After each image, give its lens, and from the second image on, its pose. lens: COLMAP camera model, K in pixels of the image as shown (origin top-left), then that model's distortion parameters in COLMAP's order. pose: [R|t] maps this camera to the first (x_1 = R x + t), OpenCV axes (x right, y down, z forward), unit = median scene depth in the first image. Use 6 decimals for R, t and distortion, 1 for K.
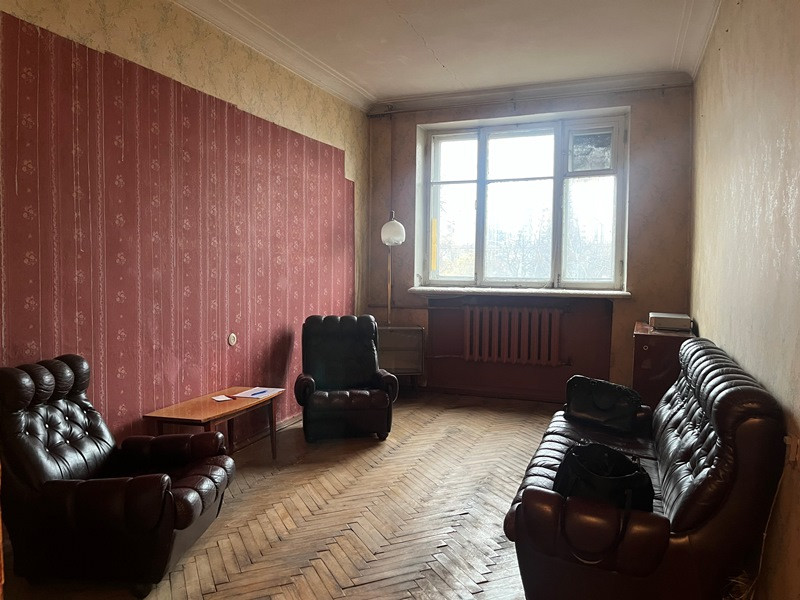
lens RADIAL K [[608.6, 0, 399.5], [0, 608.6, 301.0], [0, 0, 1]] dist [0.061979, -0.091837]
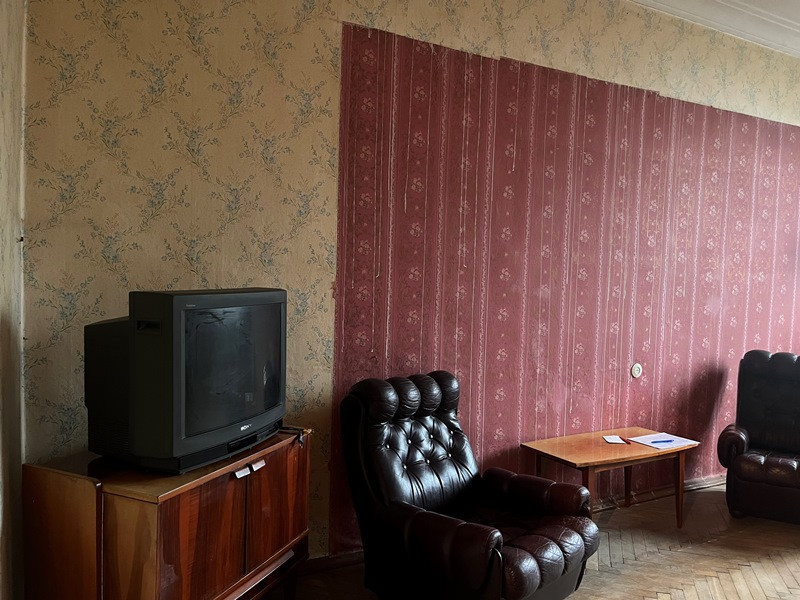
lens RADIAL K [[608.6, 0, 399.5], [0, 608.6, 301.0], [0, 0, 1]] dist [0.061979, -0.091837]
pose [[0.746982, 0.045008, -0.663320, 0.044774], [-0.057182, 0.998358, 0.003346, -0.019559], [0.662381, 0.035430, 0.748329, 0.169150]]
